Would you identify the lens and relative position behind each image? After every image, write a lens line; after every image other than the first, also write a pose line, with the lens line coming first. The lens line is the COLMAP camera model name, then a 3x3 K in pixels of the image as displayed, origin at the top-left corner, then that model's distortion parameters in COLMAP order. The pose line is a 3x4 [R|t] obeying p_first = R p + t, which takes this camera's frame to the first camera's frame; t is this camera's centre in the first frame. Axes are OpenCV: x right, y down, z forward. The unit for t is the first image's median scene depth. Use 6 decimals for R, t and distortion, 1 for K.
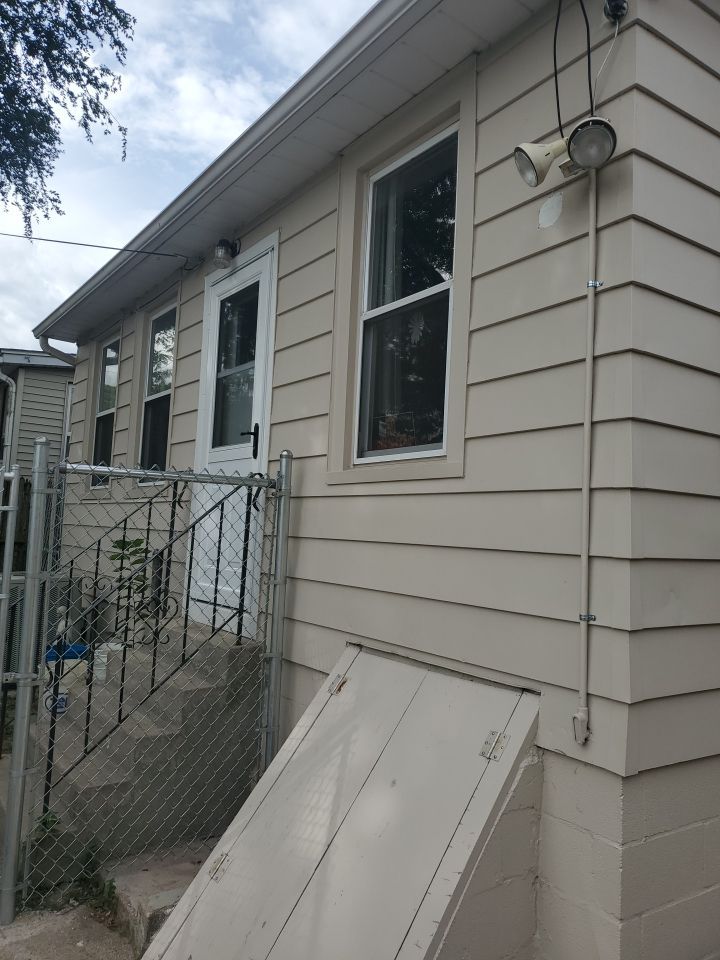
lens RADIAL K [[737.7, 0, 360.3], [0, 737.7, 476.9], [0, 0, 1]] dist [0.043058, -0.008721]
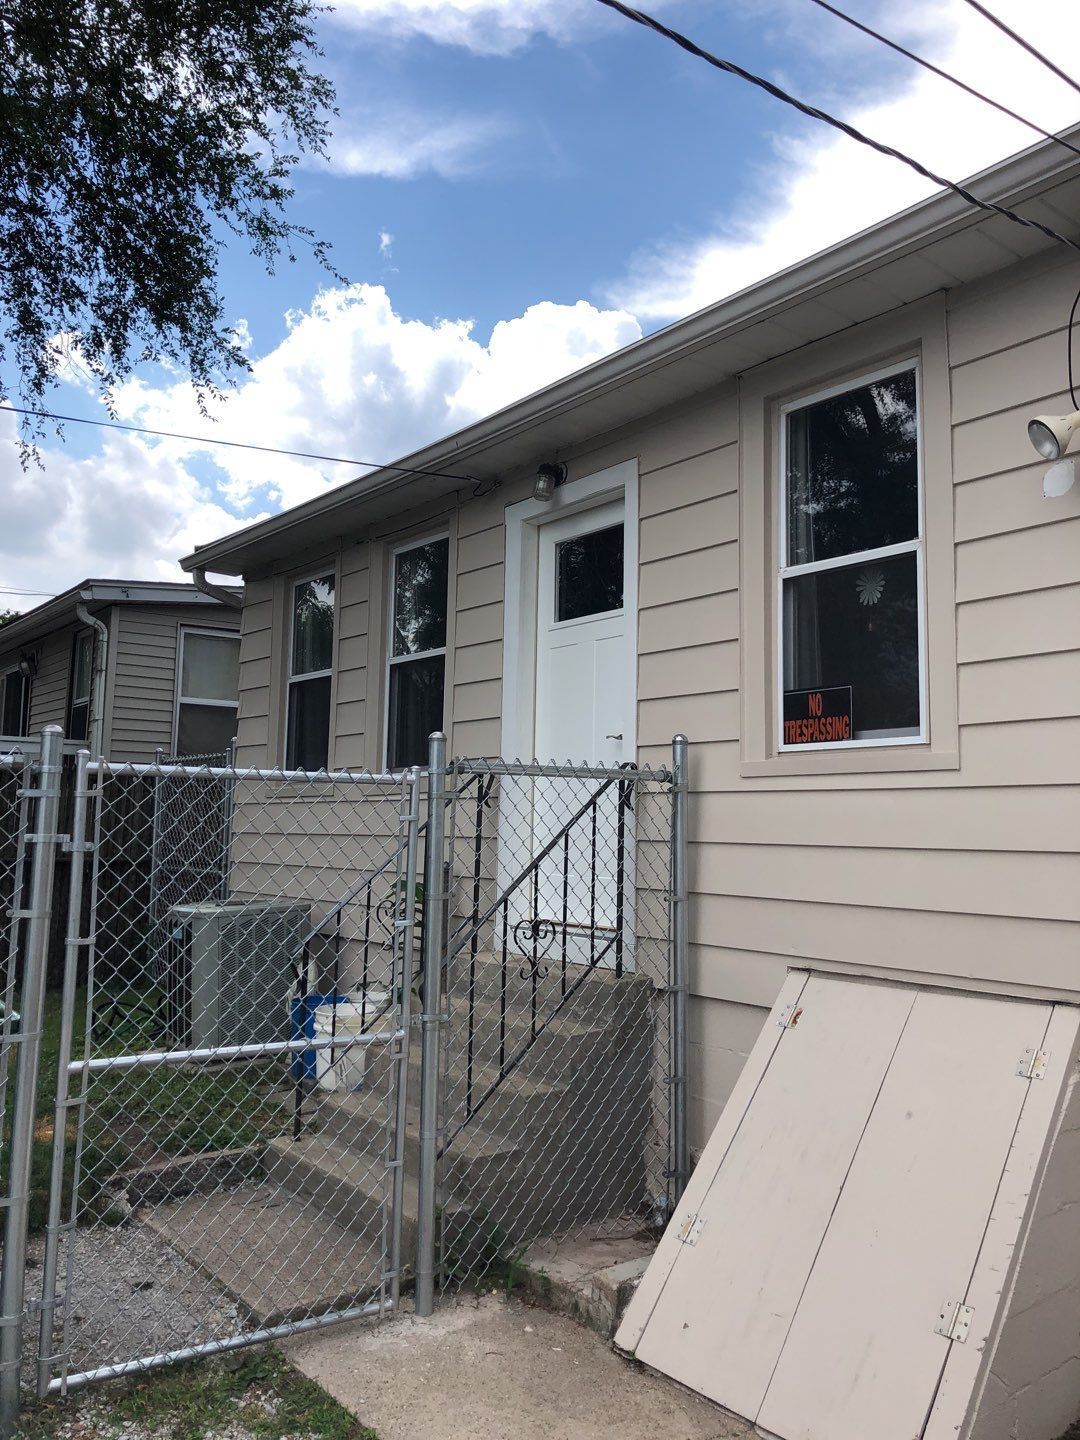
lens RADIAL K [[1197.8, 0, 537.3], [0, 1197.8, 708.7], [0, 0, 1]] dist [0.026765, 0.012743]
pose [[0.996405, -0.021536, 0.081934, -0.479780], [0.023503, 0.999457, -0.023111, -0.050626], [-0.081392, 0.024953, 0.996370, -0.395486]]
